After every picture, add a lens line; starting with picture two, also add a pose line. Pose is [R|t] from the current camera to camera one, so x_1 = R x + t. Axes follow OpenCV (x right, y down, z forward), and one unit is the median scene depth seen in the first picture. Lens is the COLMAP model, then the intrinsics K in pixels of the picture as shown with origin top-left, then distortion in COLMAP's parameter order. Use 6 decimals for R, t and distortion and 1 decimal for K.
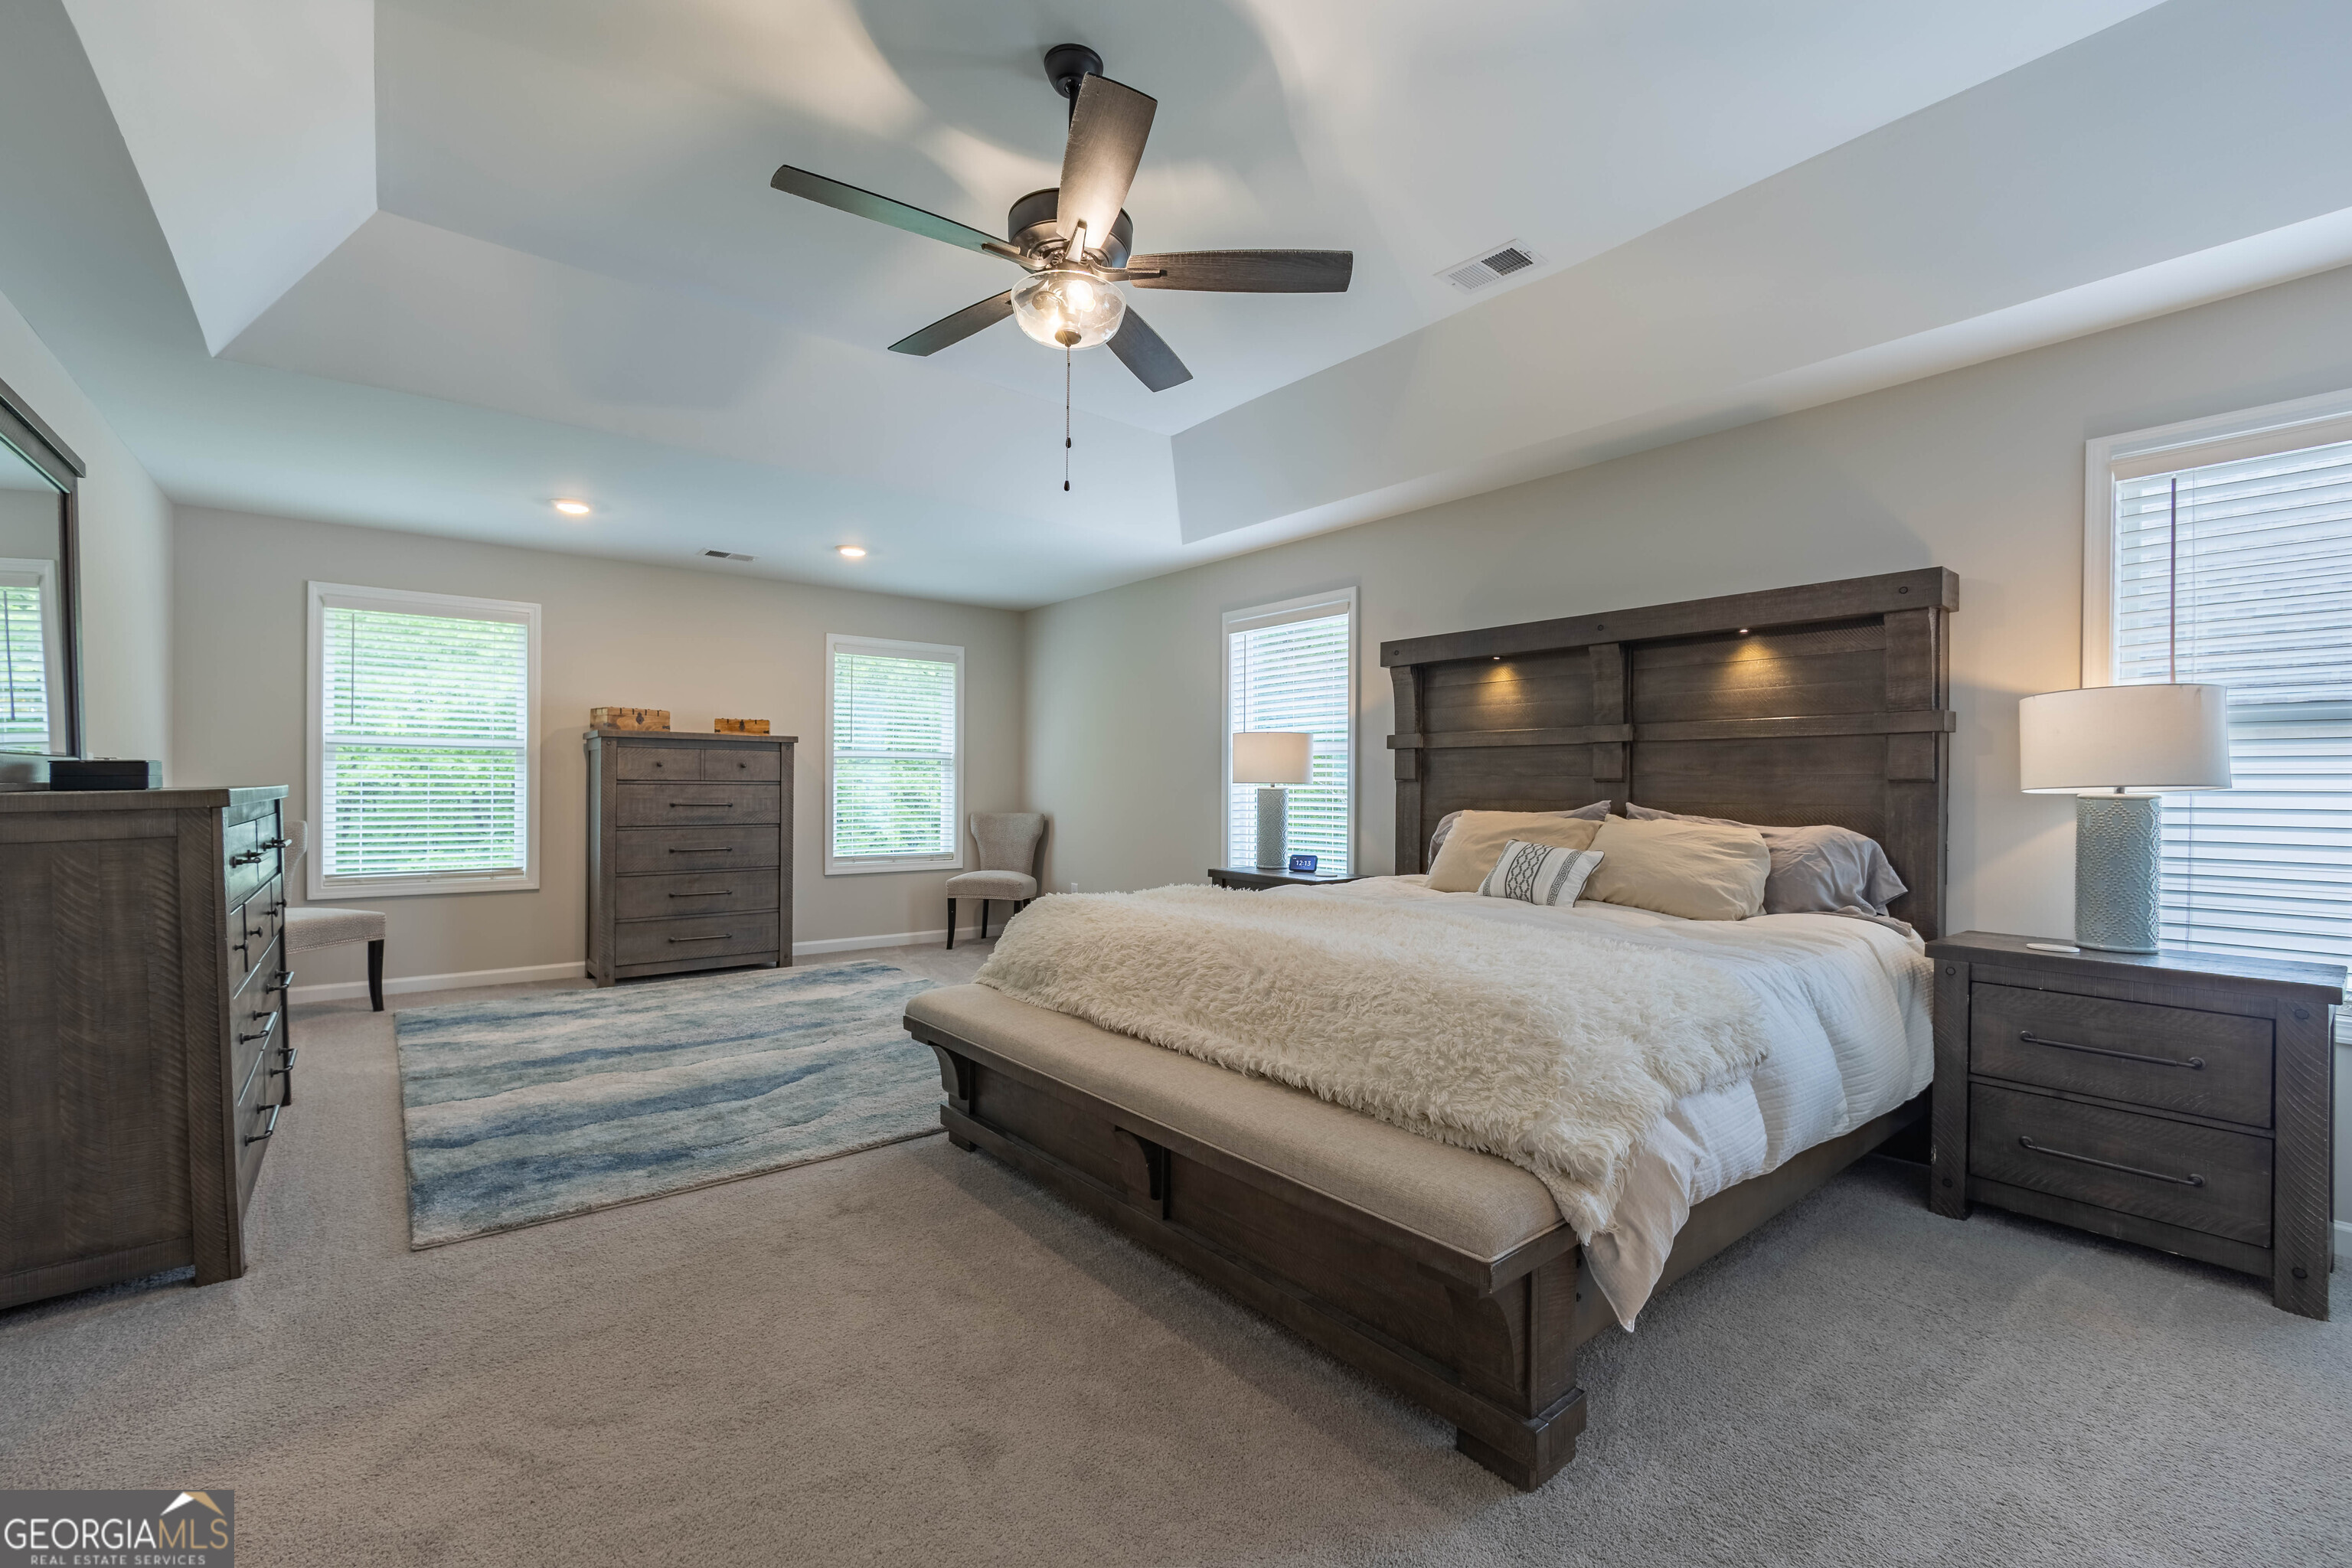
lens RADIAL K [[1000.7, 0, 1176.0], [0, 1000.7, 784.0], [0, 0, 1]] dist [-0.001522, -0.000552]
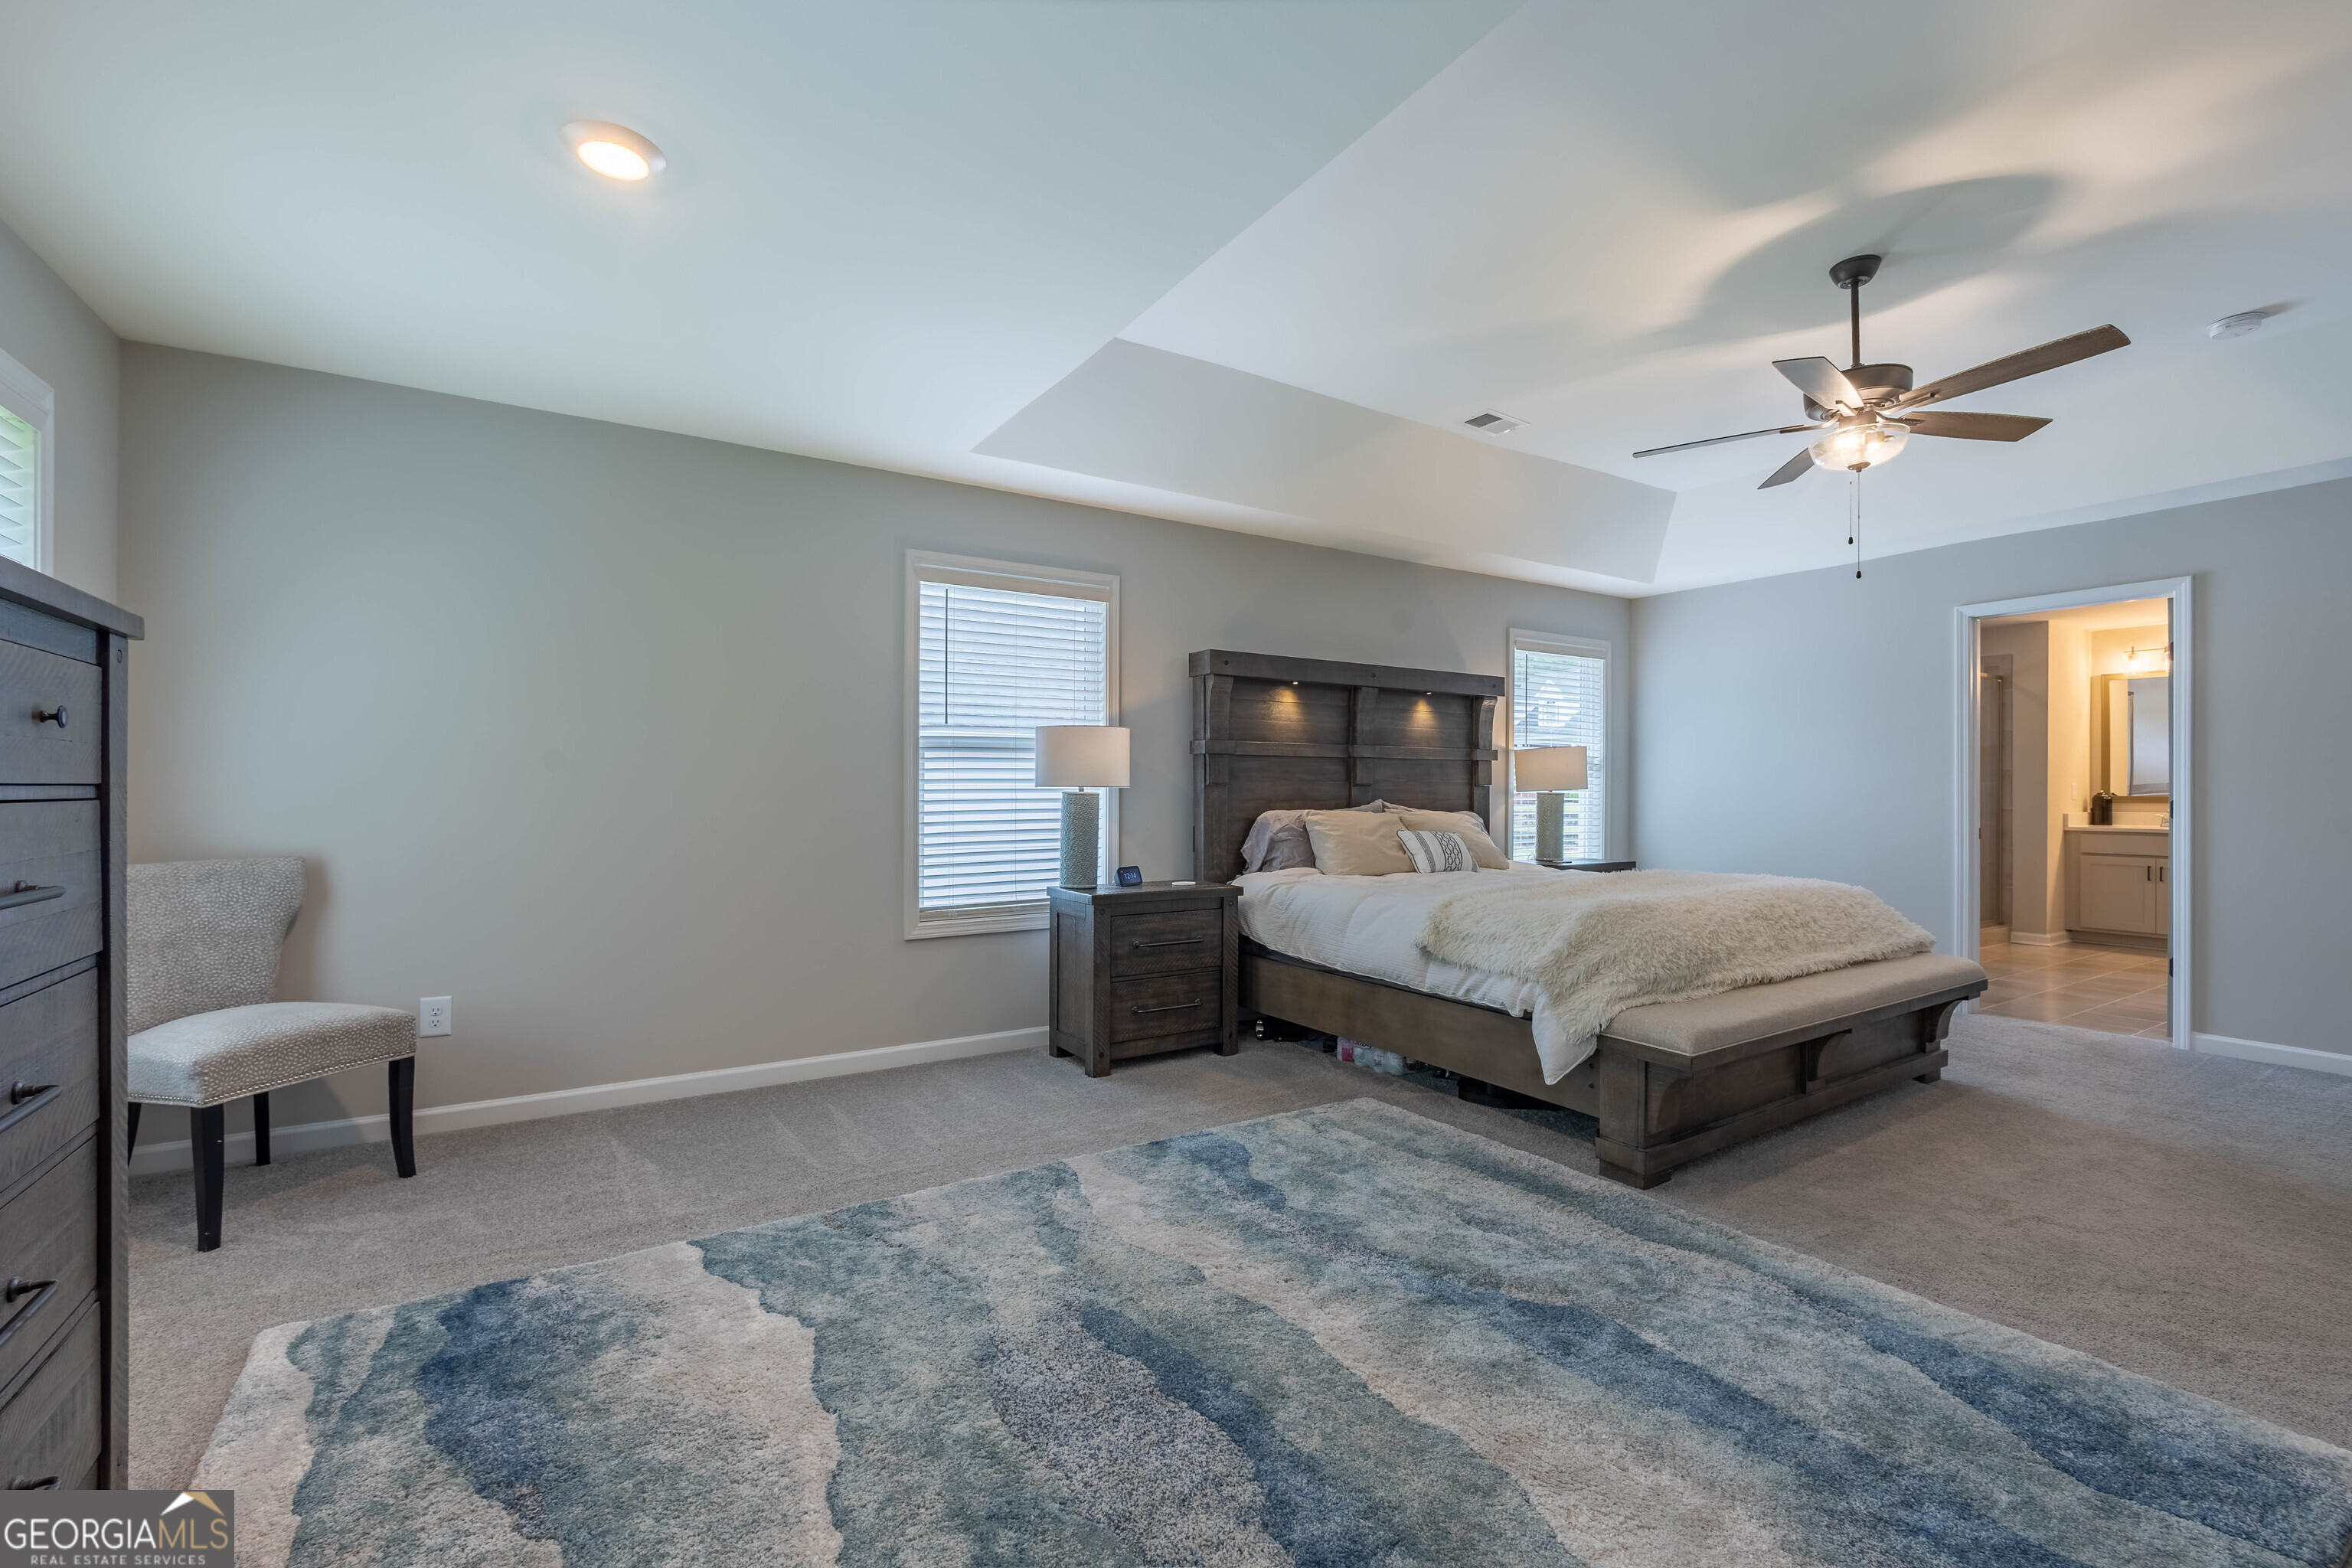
lens RADIAL K [[992.1, 0, 1175.7], [0, 992.1, 780.0], [0, 0, 1]] dist [-0.000863, -0.000185]
pose [[0.110674, 0.002103, 0.993855, -1.054506], [-0.005482, 0.999984, -0.001505, -0.007720], [-0.993842, -0.005282, 0.110683, 1.202560]]
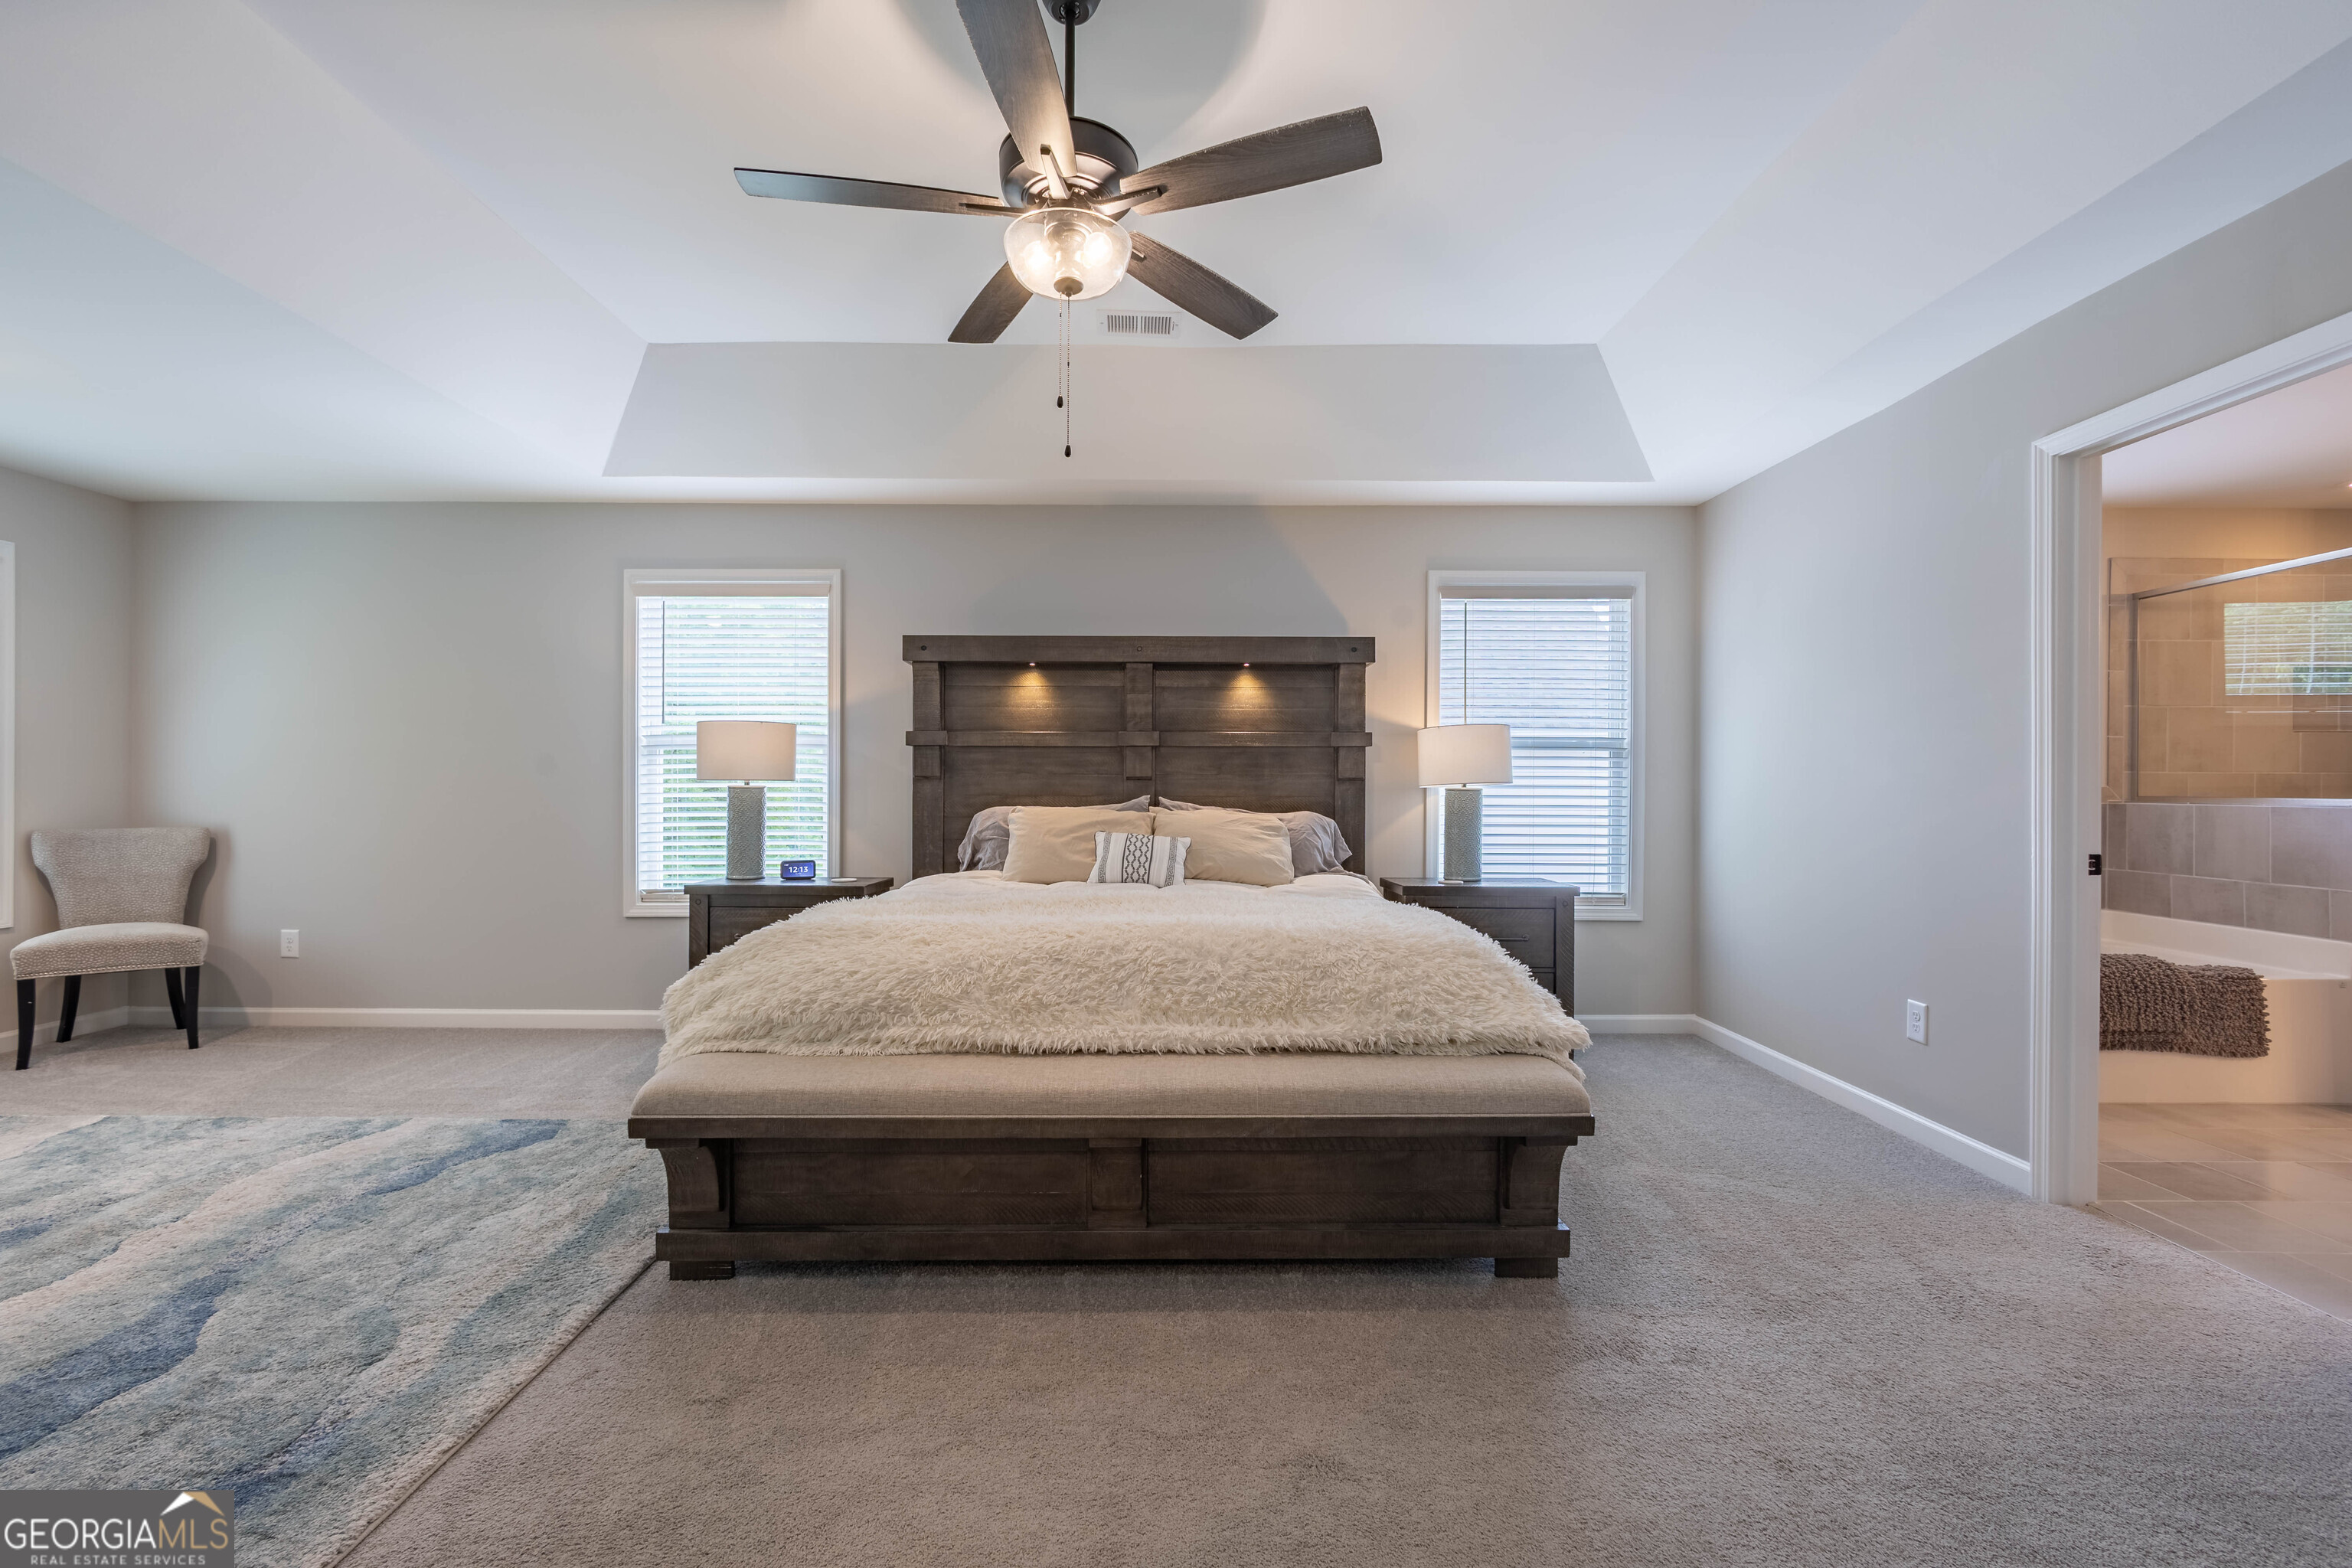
lens RADIAL K [[1000.7, 0, 1176.0], [0, 1000.7, 784.0], [0, 0, 1]] dist [-0.001522, -0.000552]
pose [[0.622629, -0.002145, 0.782514, -0.507899], [-0.000942, 0.999993, 0.003491, -0.001224], [-0.782517, -0.002911, 0.622623, 0.246527]]
